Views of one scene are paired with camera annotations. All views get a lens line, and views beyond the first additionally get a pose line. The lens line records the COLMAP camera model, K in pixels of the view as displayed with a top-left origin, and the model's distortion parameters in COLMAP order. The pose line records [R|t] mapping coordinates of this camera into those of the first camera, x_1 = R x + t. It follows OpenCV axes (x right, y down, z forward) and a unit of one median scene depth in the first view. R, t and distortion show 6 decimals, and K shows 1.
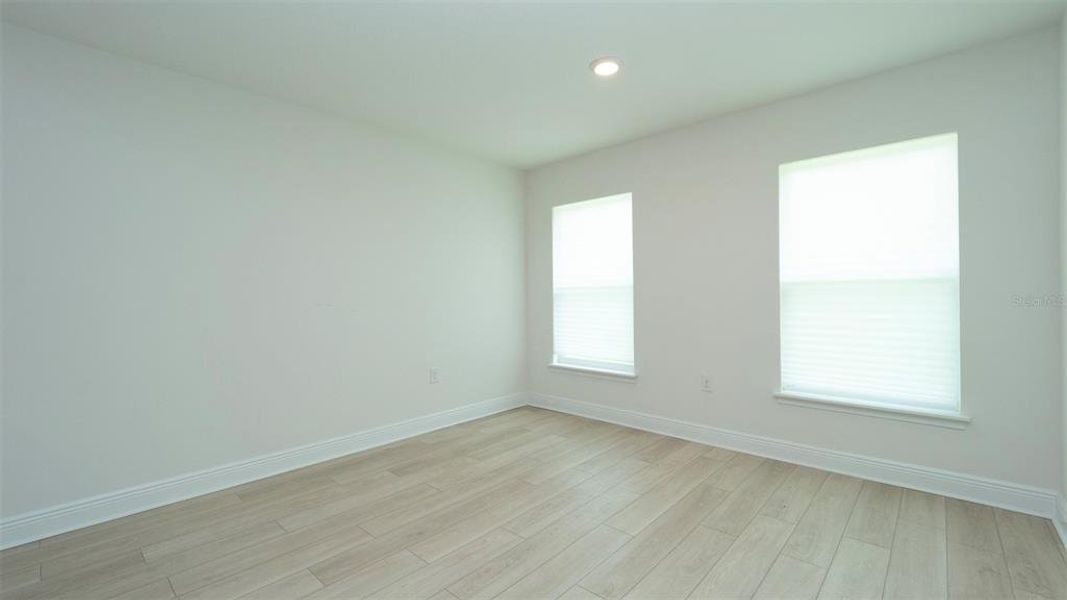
lens RADIAL K [[446.9, 0, 533.2], [0, 446.9, 299.1], [0, 0, 1]] dist [-0.000051, -0.000323]
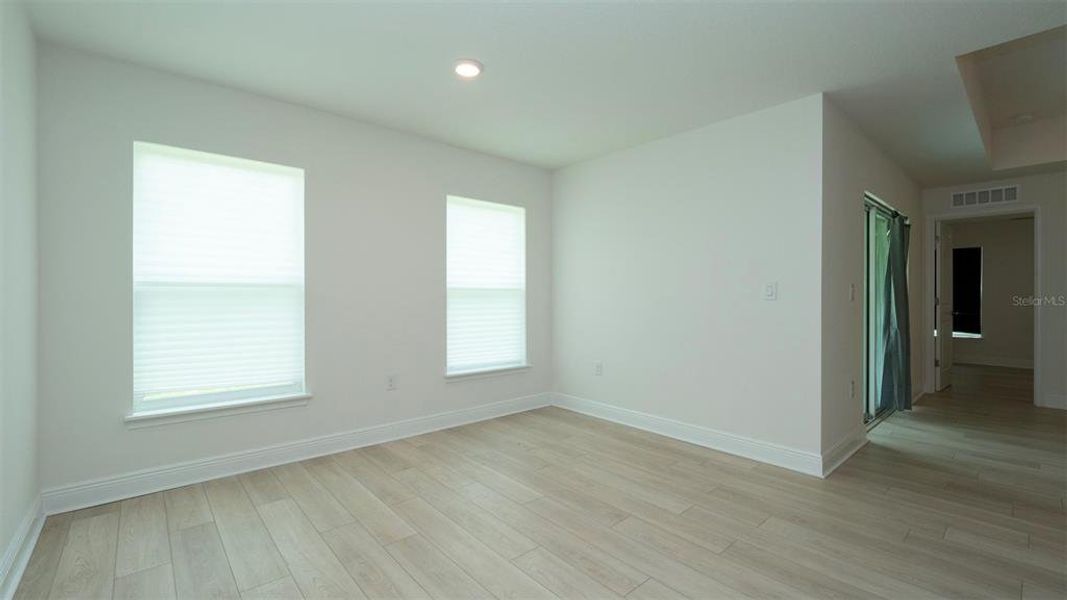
lens RADIAL K [[446.9, 0, 532.4], [0, 446.9, 296.7], [0, 0, 1]] dist [-0.000051, -0.000323]
pose [[0.096643, 0.010317, 0.995266, -0.620215], [0.004401, 0.999932, -0.010793, 0.003289], [-0.995309, 0.005424, 0.096591, 0.575775]]
